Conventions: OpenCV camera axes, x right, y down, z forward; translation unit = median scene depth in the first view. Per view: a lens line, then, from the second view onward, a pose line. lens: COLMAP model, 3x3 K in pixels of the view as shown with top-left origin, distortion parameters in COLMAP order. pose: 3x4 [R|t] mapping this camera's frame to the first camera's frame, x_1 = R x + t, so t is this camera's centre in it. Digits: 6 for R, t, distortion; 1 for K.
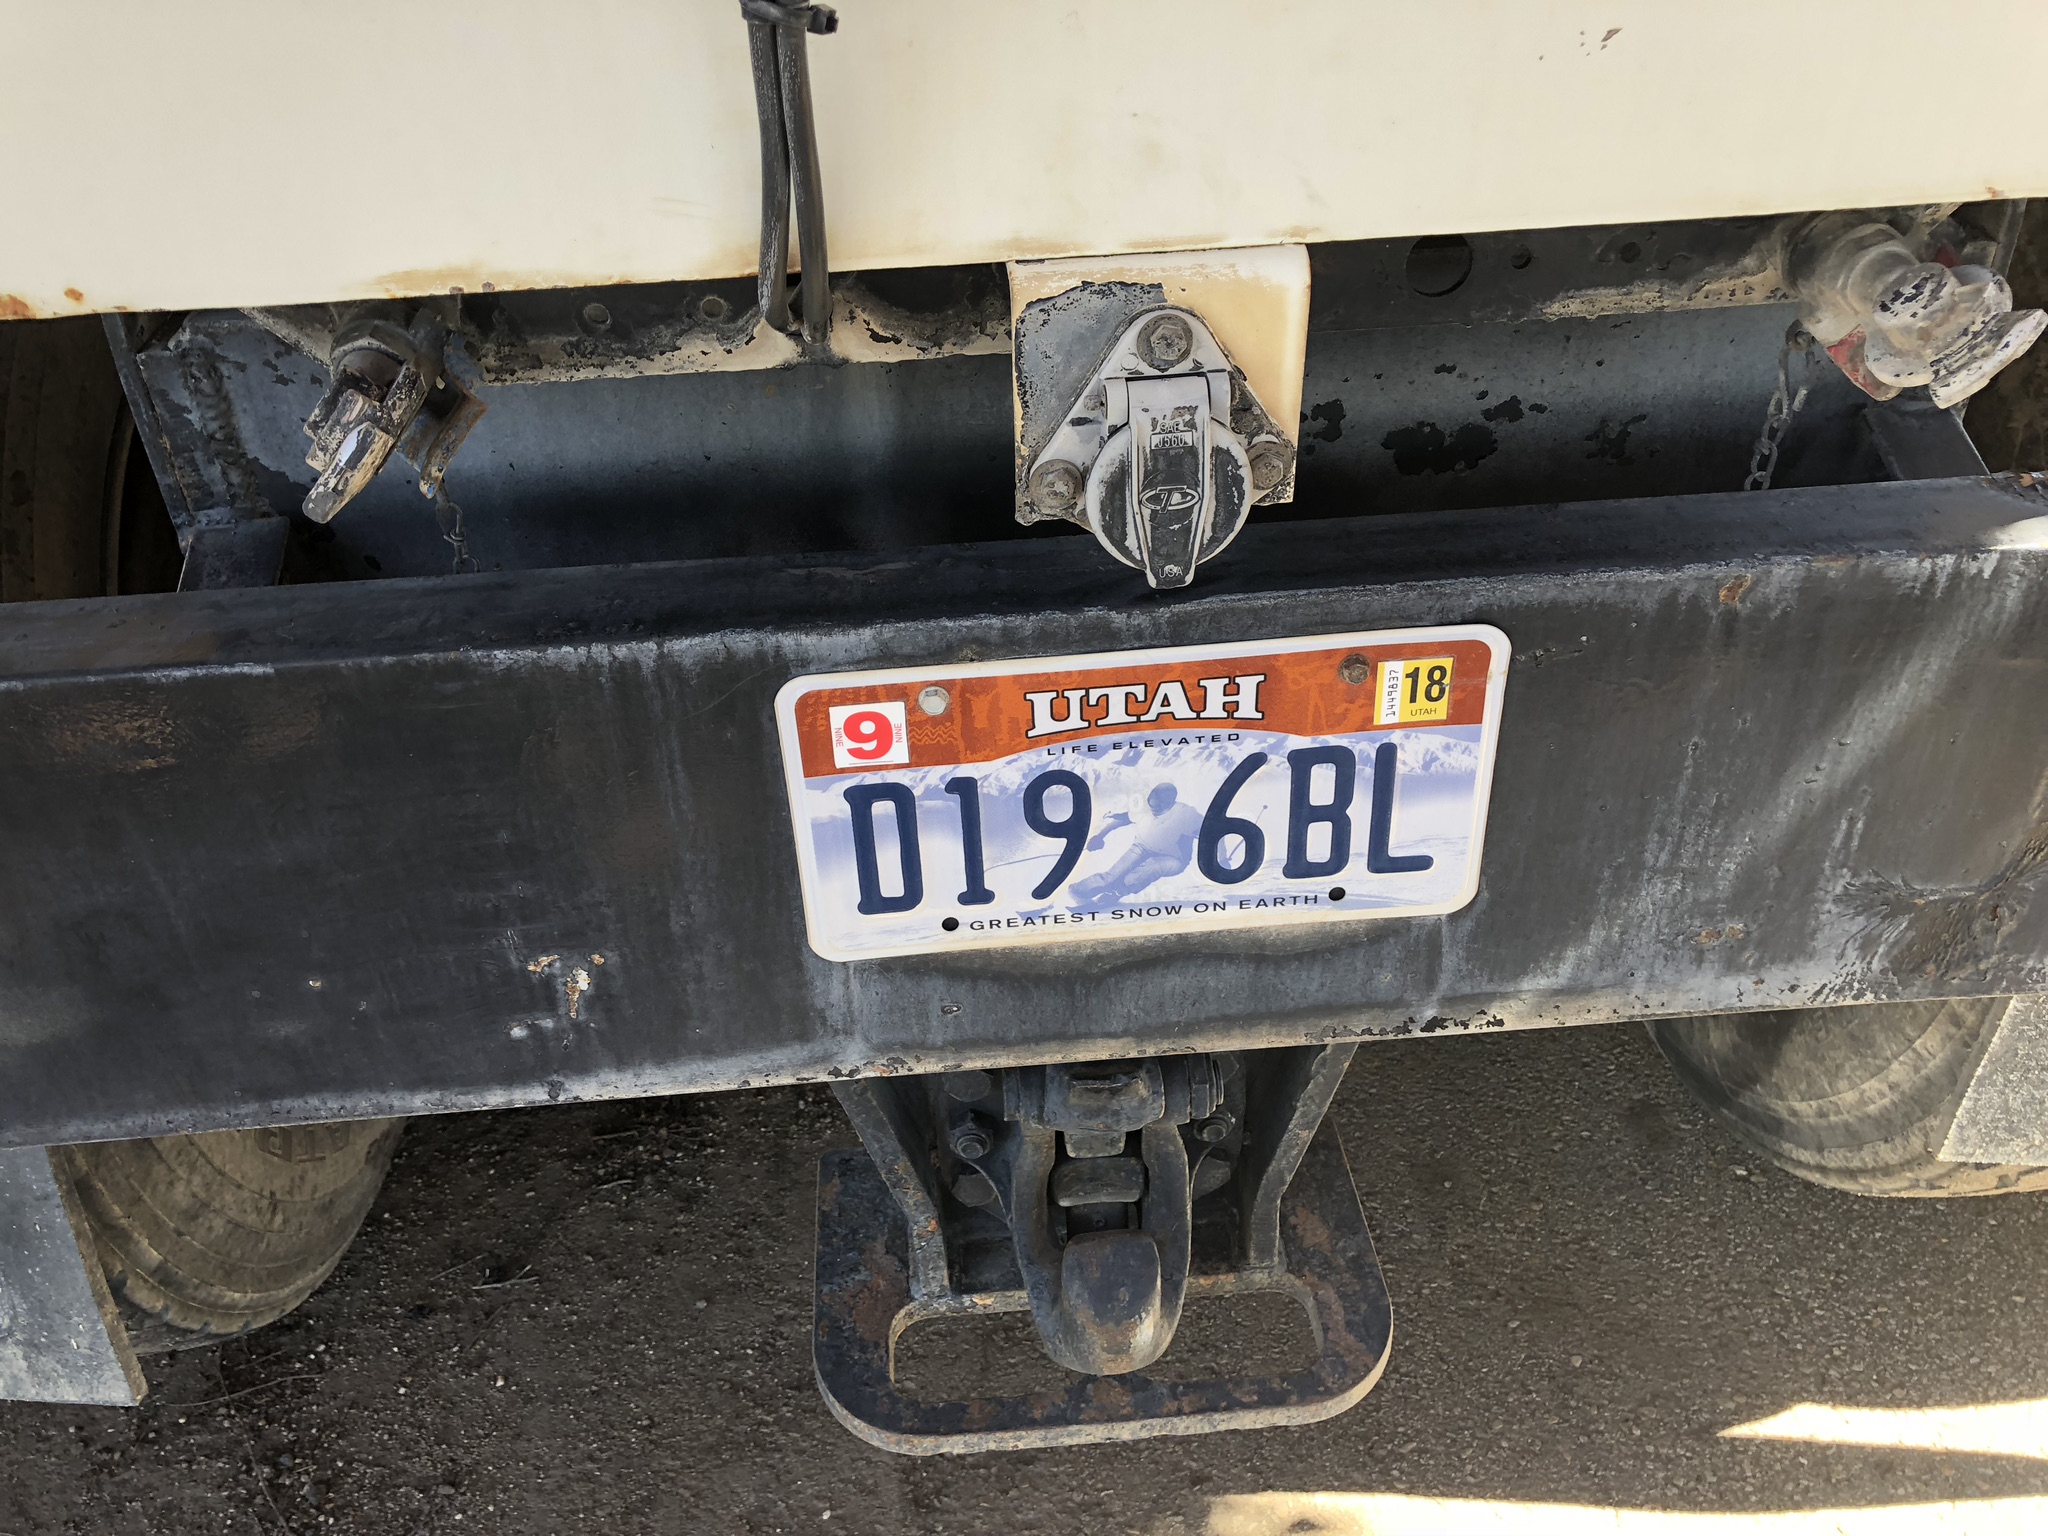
lens RADIAL K [[1679.2, 0, 1019.8], [0, 1679.2, 768.3], [0, 0, 1]] dist [0.022950, -0.006997]
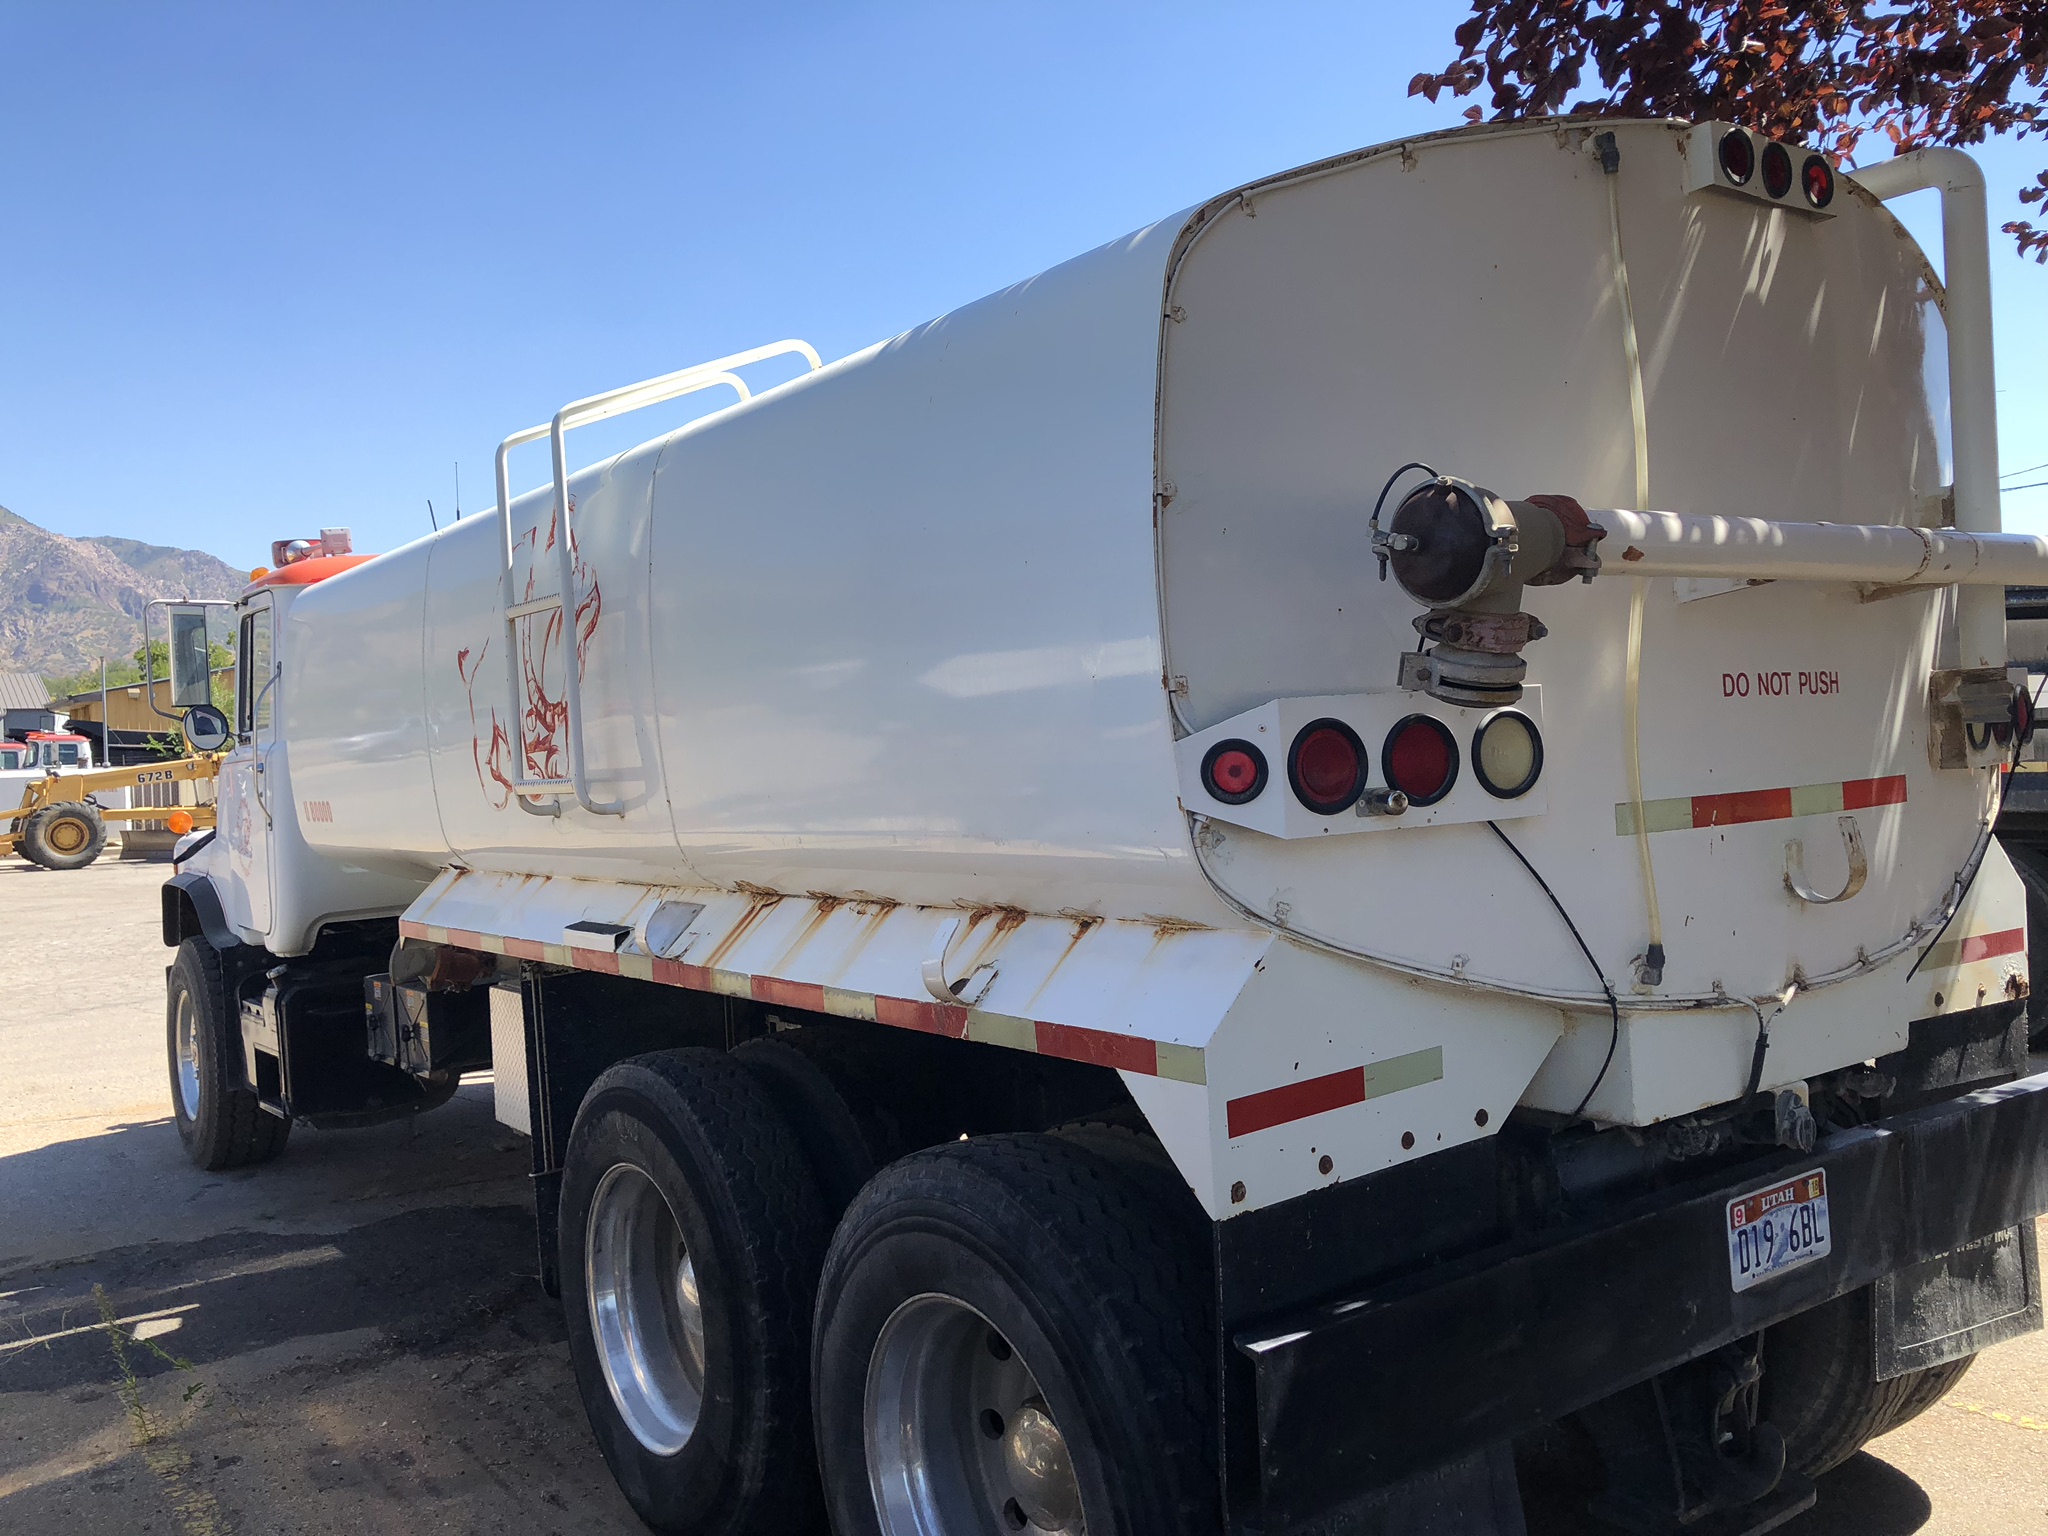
lens RADIAL K [[1679.2, 0, 1018.3], [0, 1679.2, 753.7], [0, 0, 1]] dist [0.022950, -0.006997]
pose [[0.855230, -0.016072, 0.517999, -3.433568], [0.317058, 0.806867, -0.498437, 0.522095], [-0.409945, 0.590514, 0.695153, -1.642413]]
